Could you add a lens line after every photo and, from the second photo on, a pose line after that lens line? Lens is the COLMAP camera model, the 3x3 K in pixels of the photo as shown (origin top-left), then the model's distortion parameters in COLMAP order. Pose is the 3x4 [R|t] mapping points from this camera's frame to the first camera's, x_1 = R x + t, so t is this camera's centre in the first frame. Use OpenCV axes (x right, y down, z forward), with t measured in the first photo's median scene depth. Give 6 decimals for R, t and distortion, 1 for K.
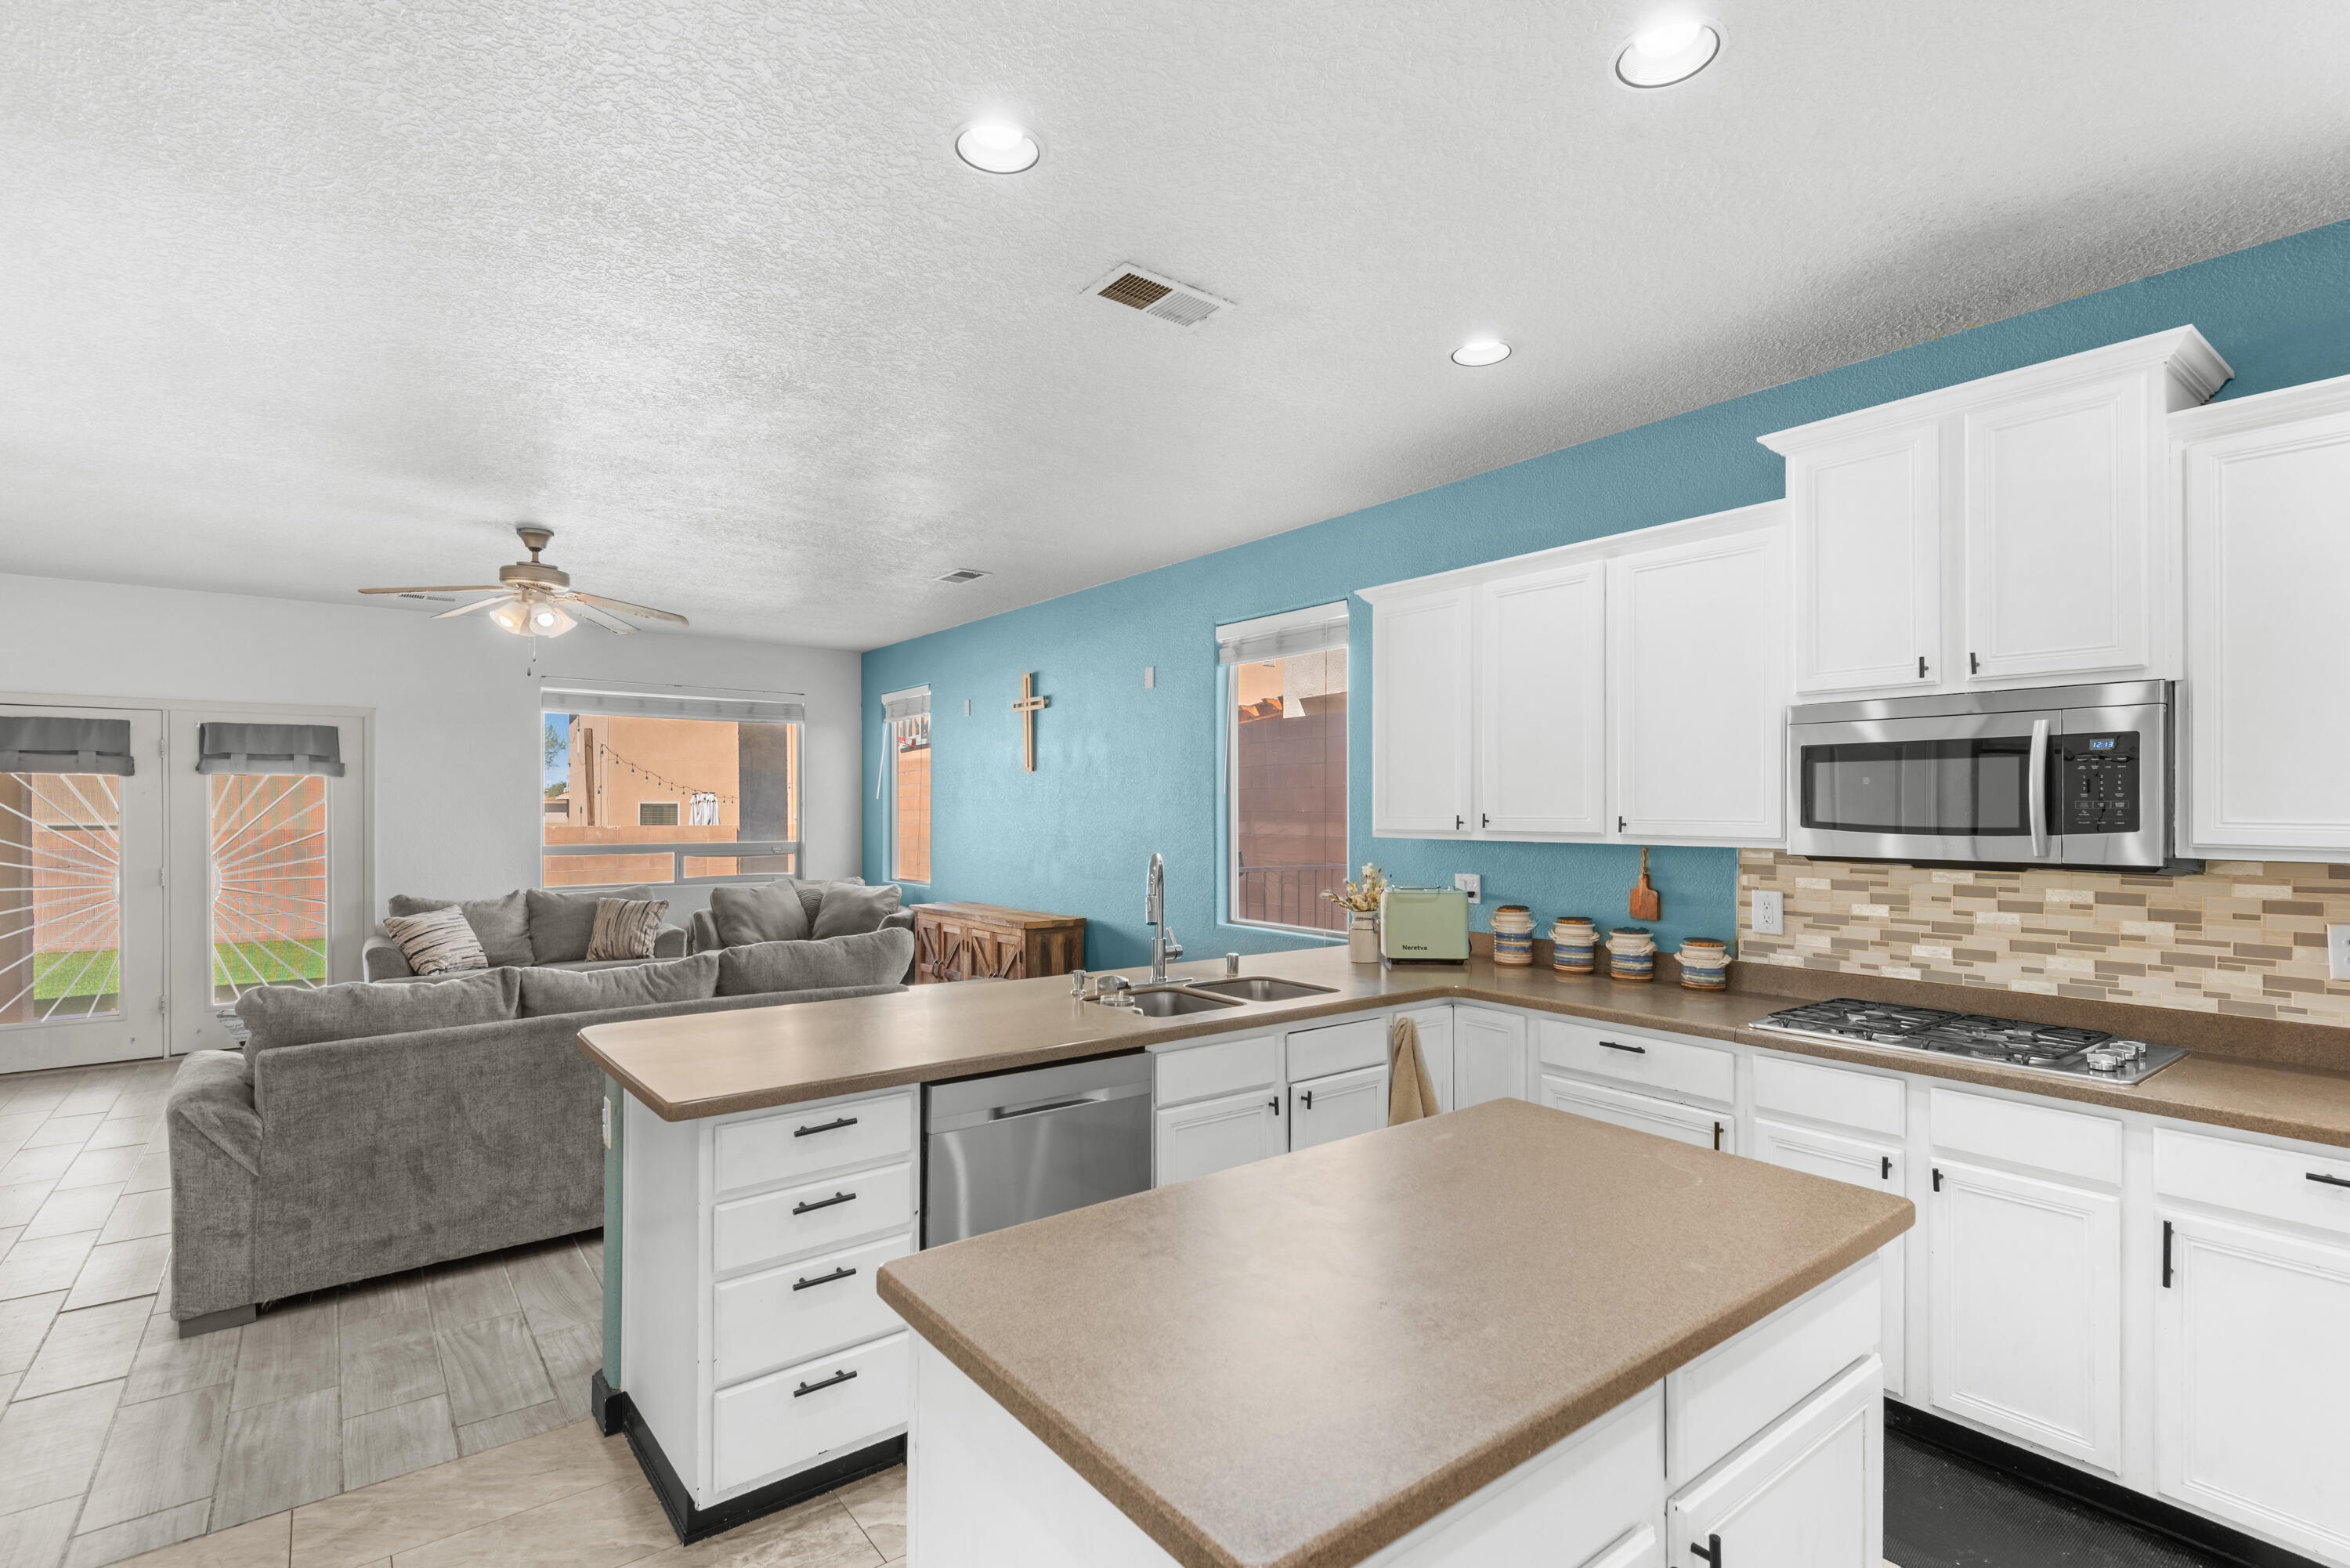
lens RADIAL K [[1063.8, 0, 1176.7], [0, 1063.8, 795.4], [0, 0, 1]] dist [0.019268, -0.002428]
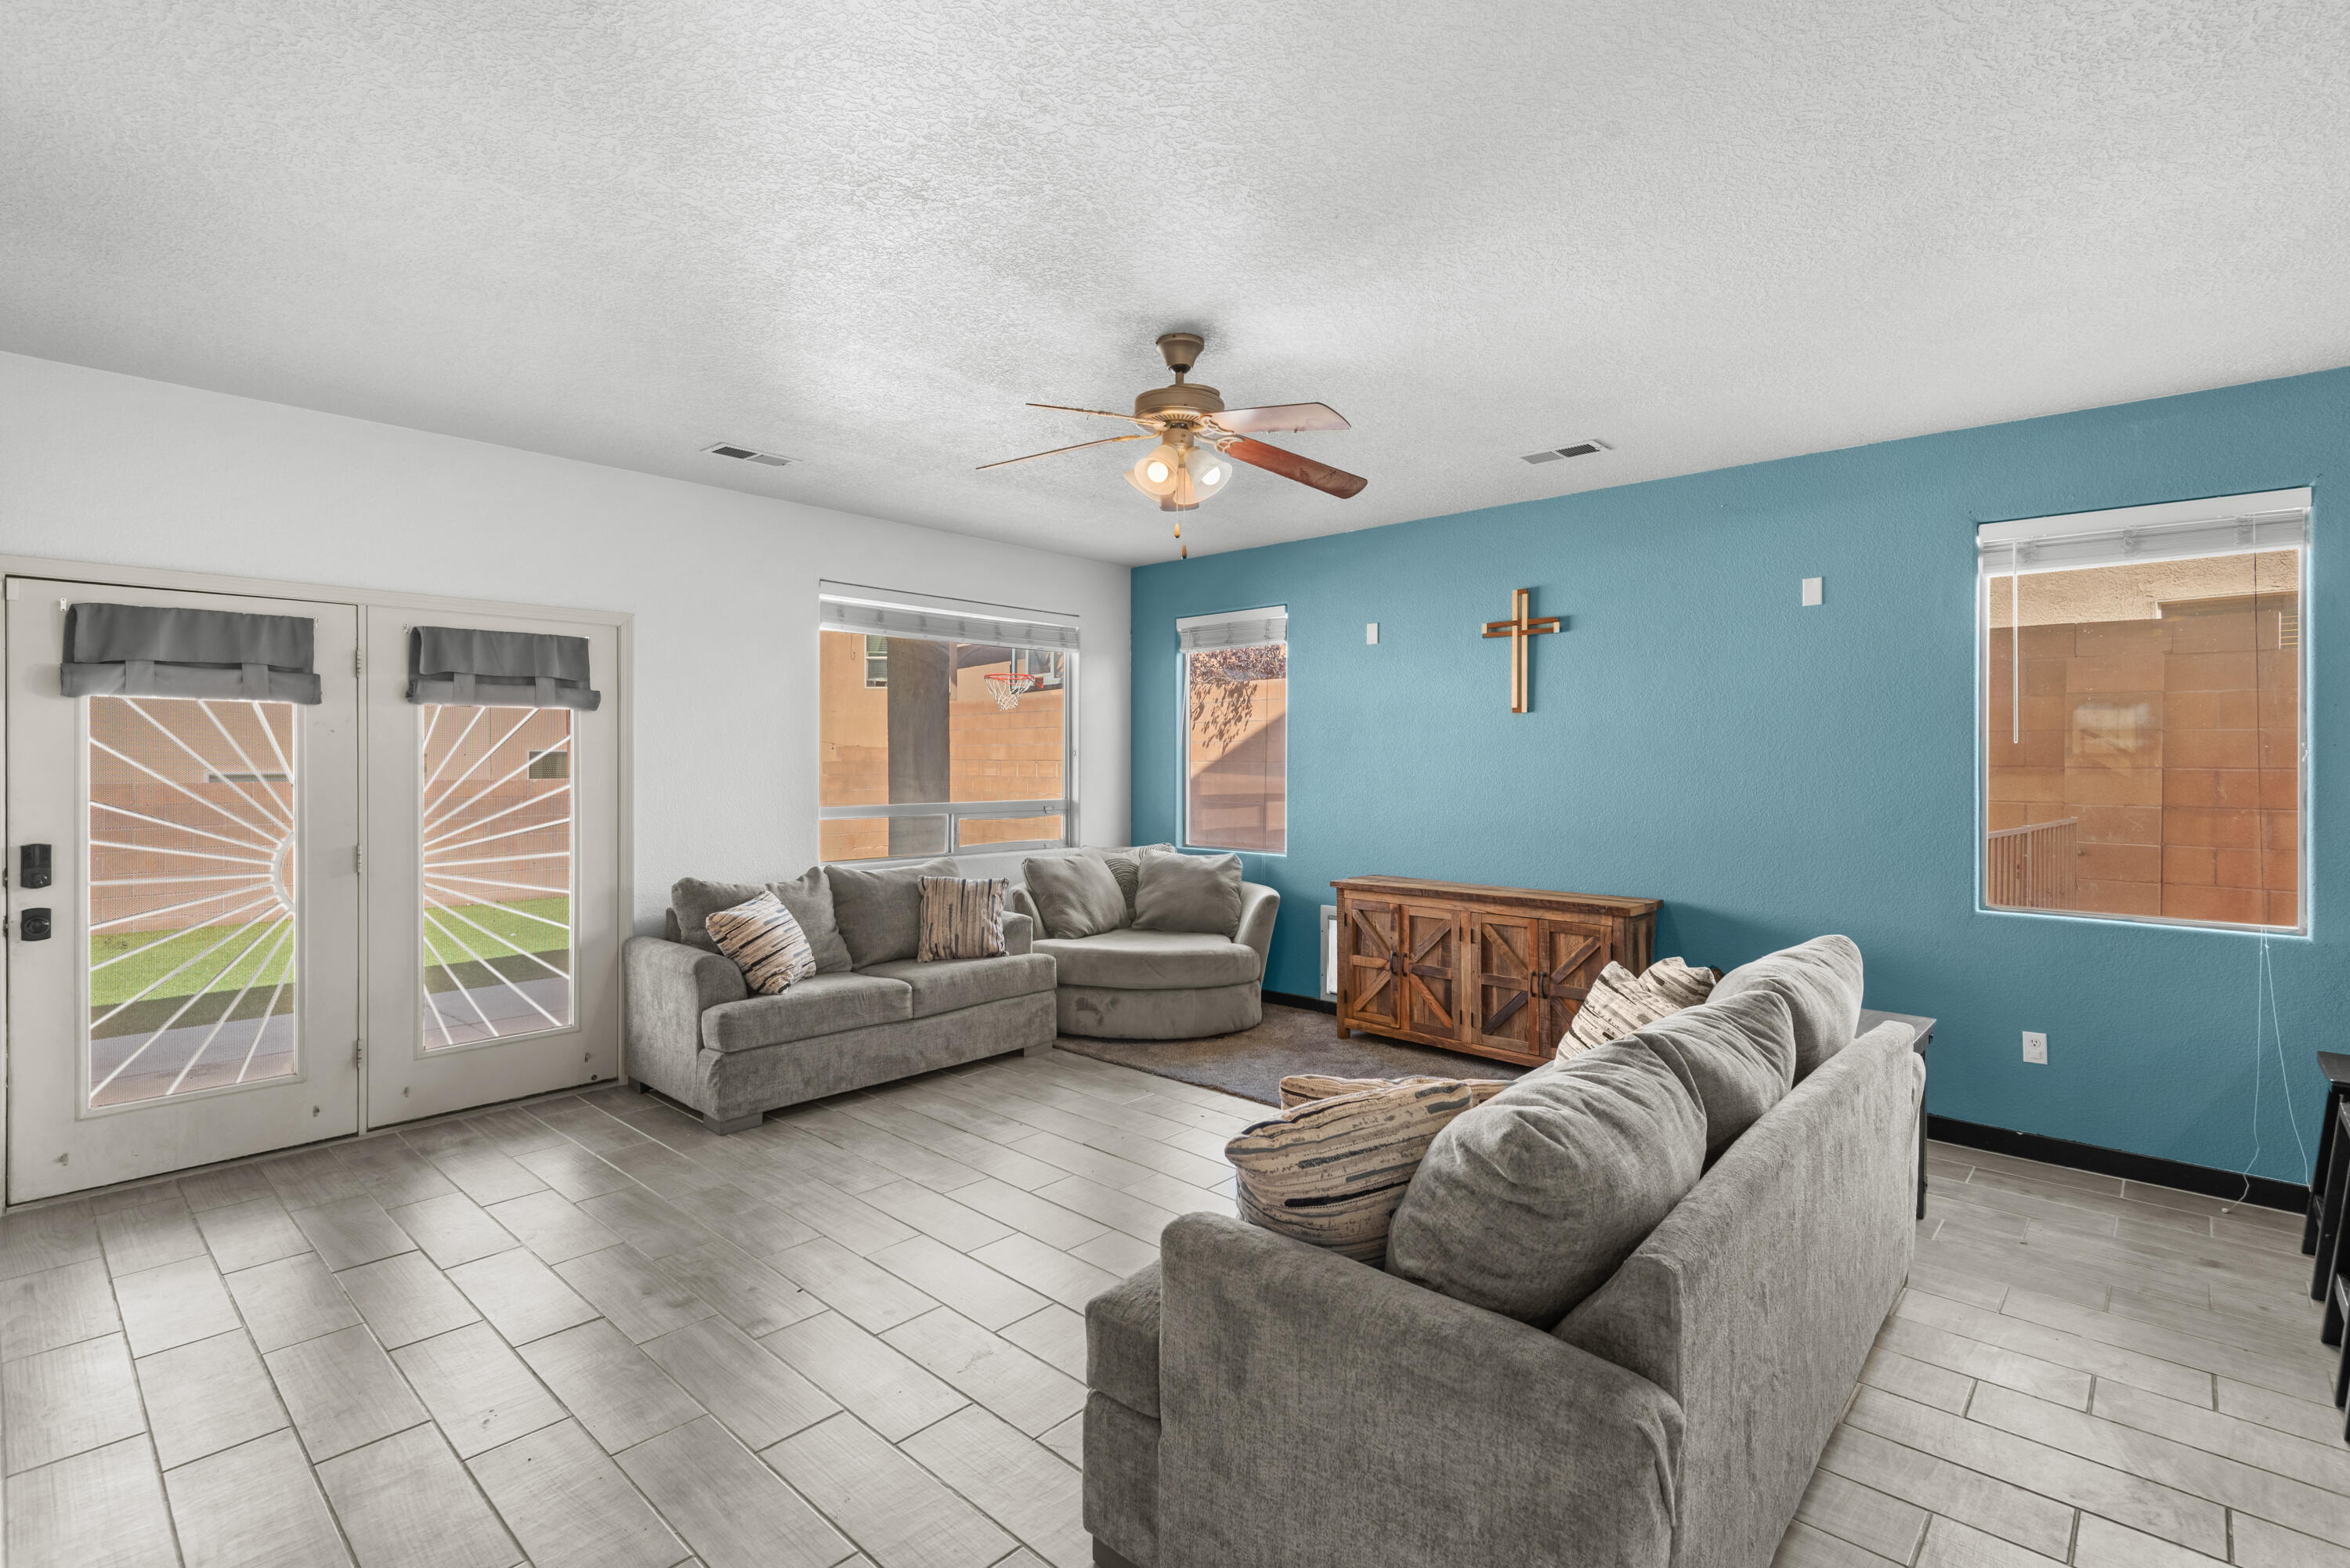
lens RADIAL K [[1063.8, 0, 1195.5], [0, 1063.8, 765.0], [0, 0, 1]] dist [0.019268, -0.002428]
pose [[0.987588, 0.002880, 0.157040, -0.506271], [-0.005890, 0.999808, 0.018709, 0.002983], [-0.156956, -0.019401, 0.987415, 0.253498]]
